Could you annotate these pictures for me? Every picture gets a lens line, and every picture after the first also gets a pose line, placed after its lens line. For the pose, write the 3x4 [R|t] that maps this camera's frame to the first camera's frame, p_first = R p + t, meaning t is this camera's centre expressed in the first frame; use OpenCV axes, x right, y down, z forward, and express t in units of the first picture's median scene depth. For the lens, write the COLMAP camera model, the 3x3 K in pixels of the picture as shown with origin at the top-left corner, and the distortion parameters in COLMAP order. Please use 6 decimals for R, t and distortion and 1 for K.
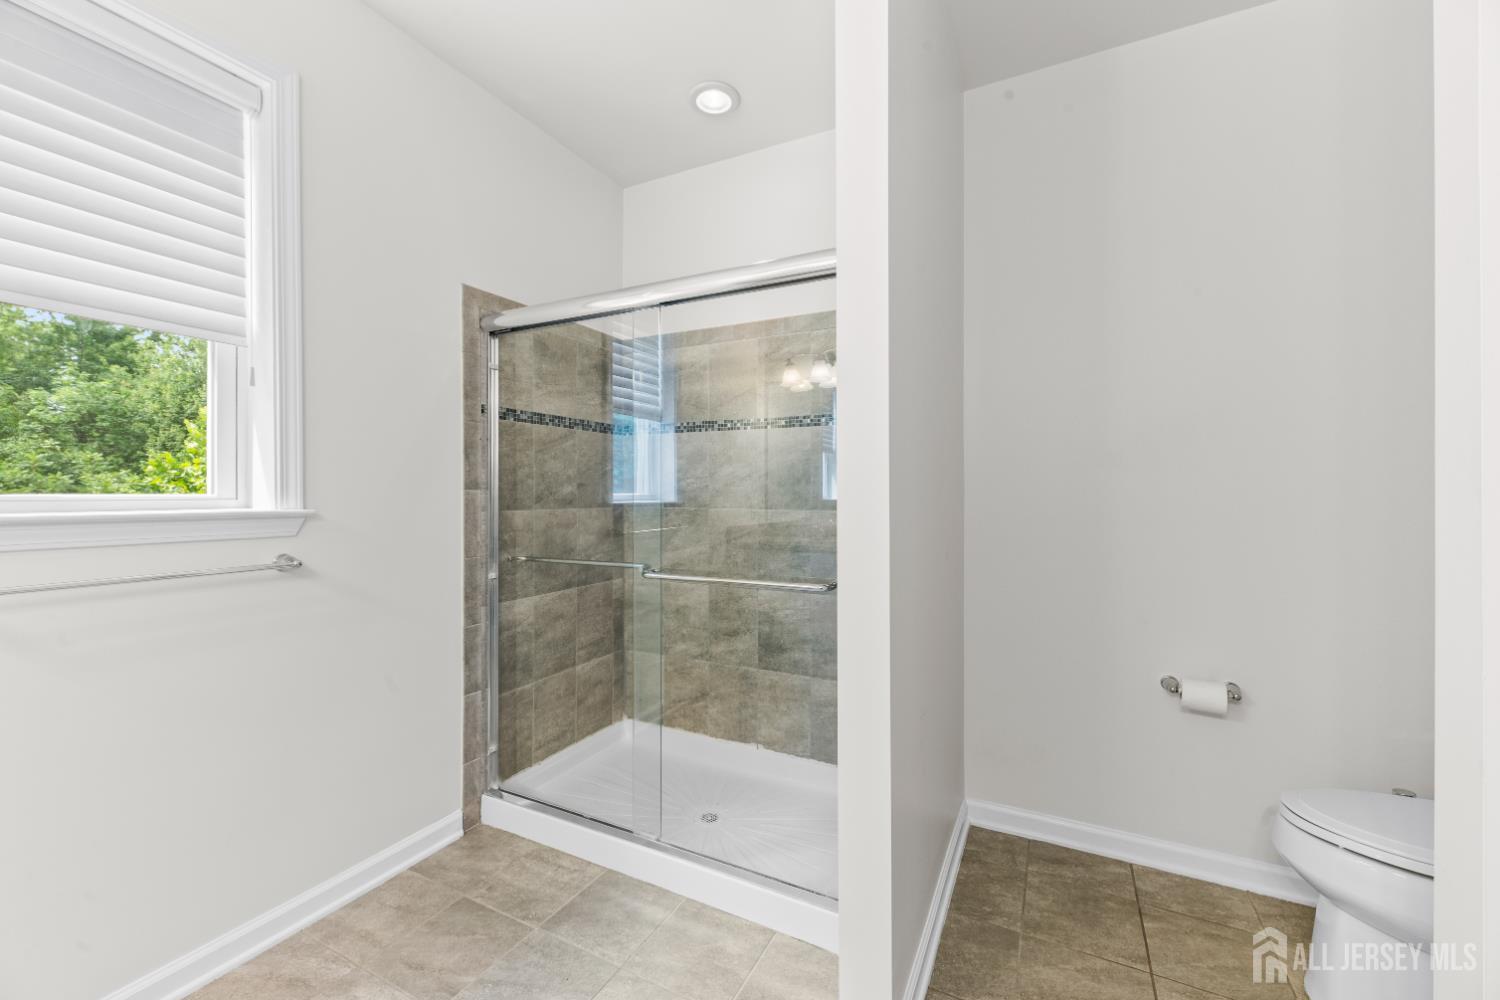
lens RADIAL K [[599.6, 0, 754.0], [0, 599.6, 491.8], [0, 0, 1]] dist [0.006004, -0.000333]
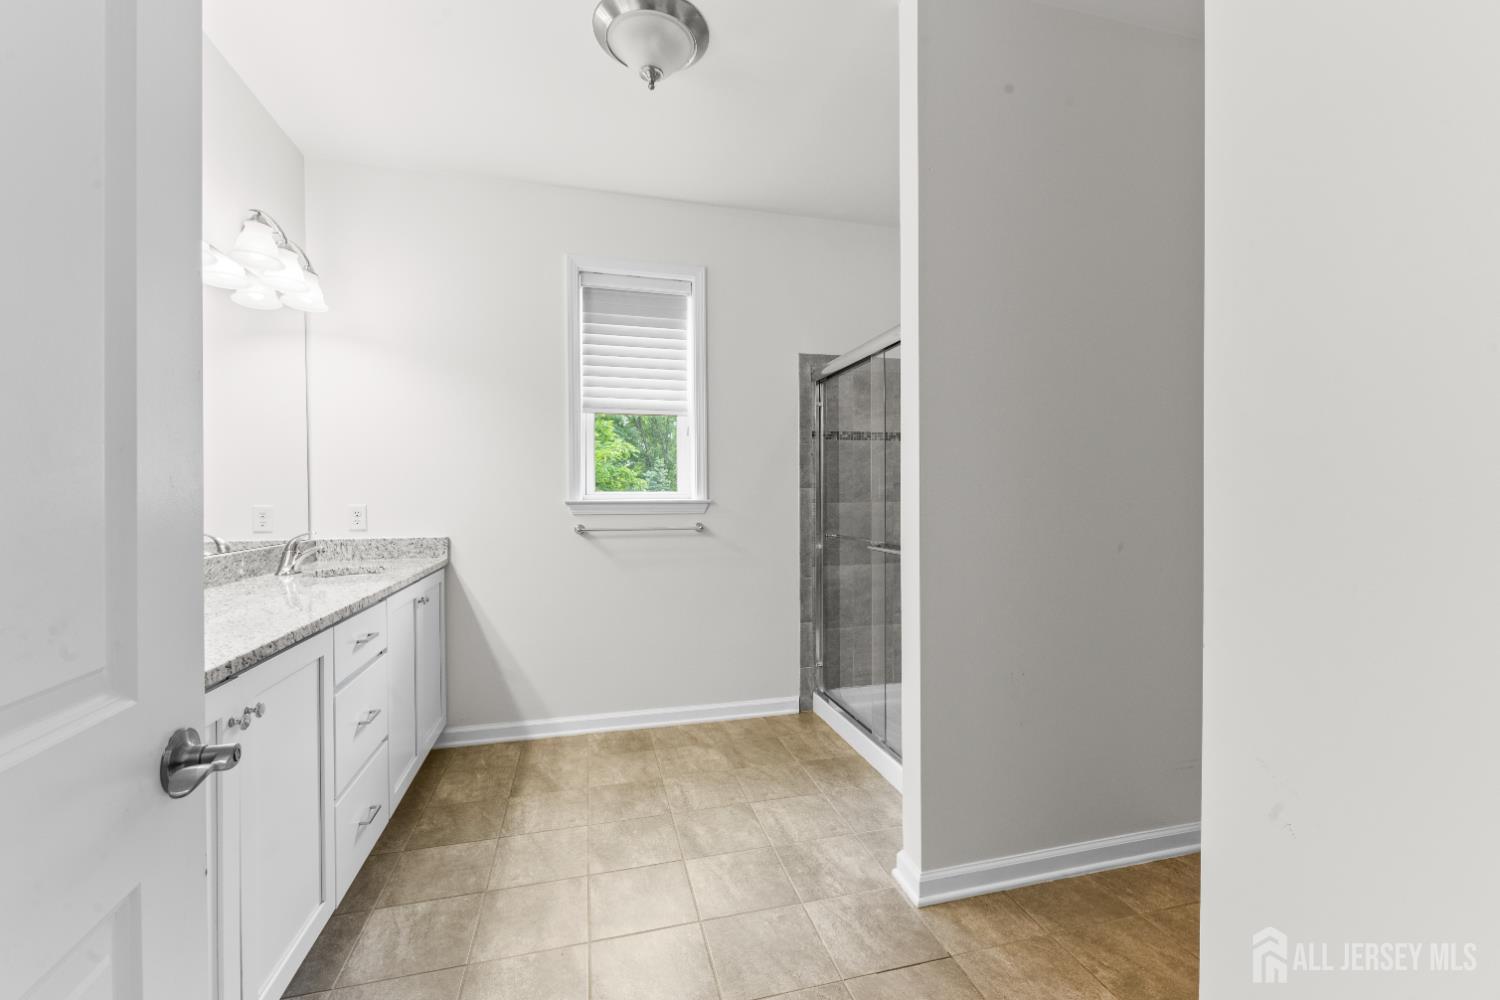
lens RADIAL K [[621.4, 0, 754.0], [0, 621.4, 500.0], [0, 0, 1]] dist [0.006316, -0.001092]
pose [[0.669971, 0.000287, -0.742387, 0.608780], [0.005344, 0.999972, 0.005209, 0.017101], [0.742368, -0.007457, 0.669951, -0.144364]]
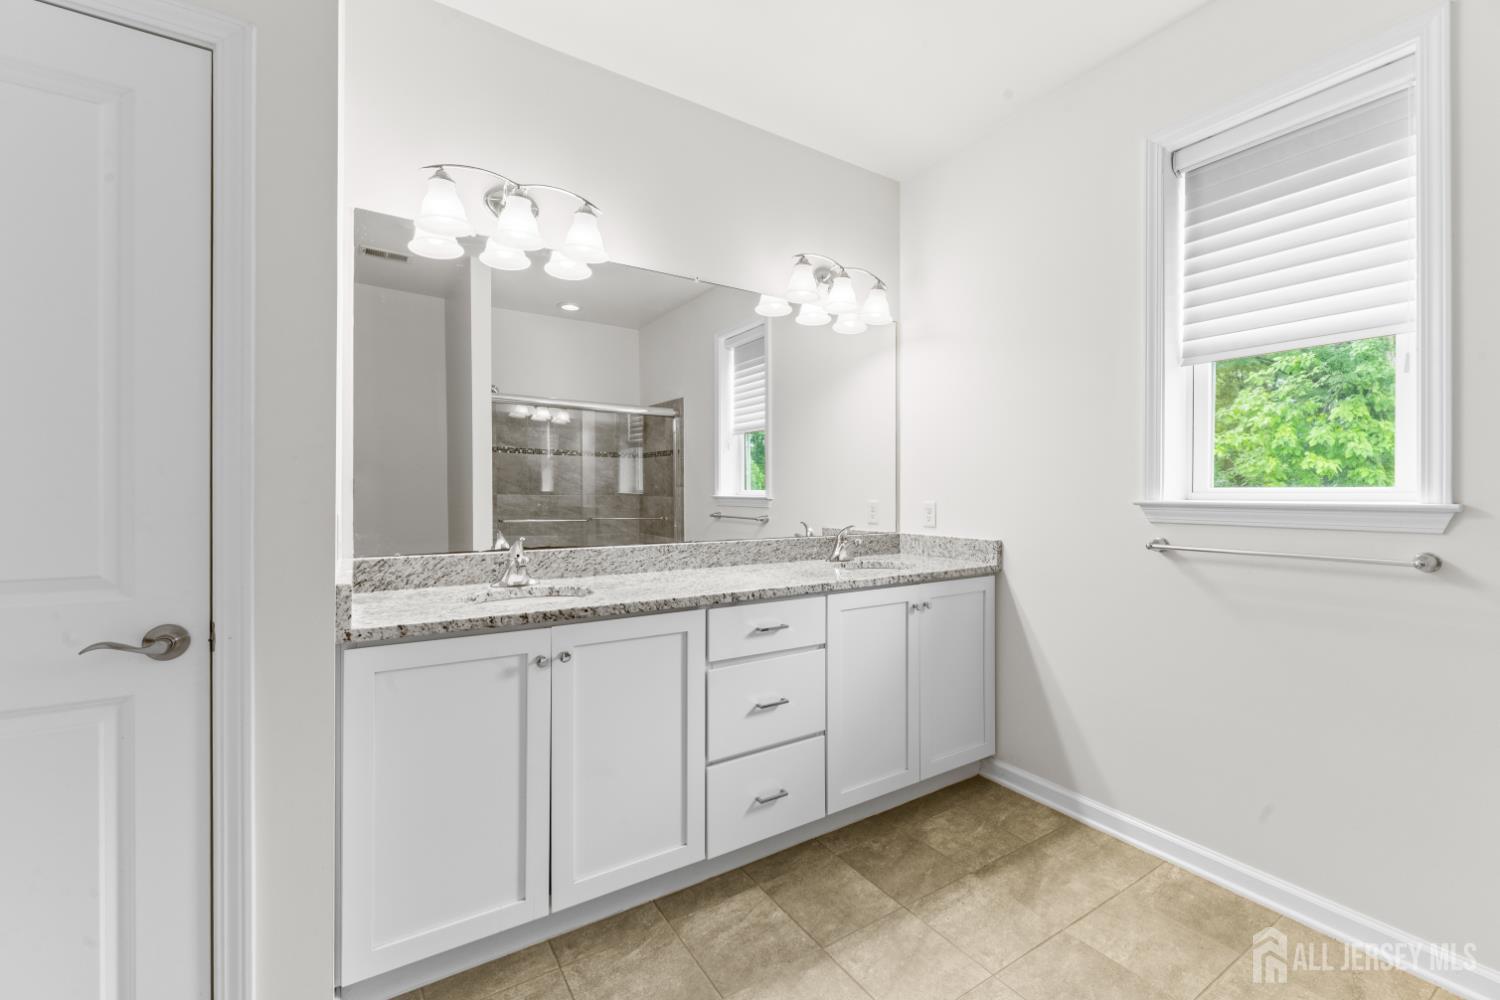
lens RADIAL K [[621.4, 0, 751.5], [0, 621.4, 492.8], [0, 0, 1]] dist [0.006316, -0.001092]
pose [[-0.513488, -0.001460, -0.858095, 0.408587], [-0.001958, 0.999998, -0.000530, 0.012600], [0.858094, 0.001408, -0.513490, 0.468519]]
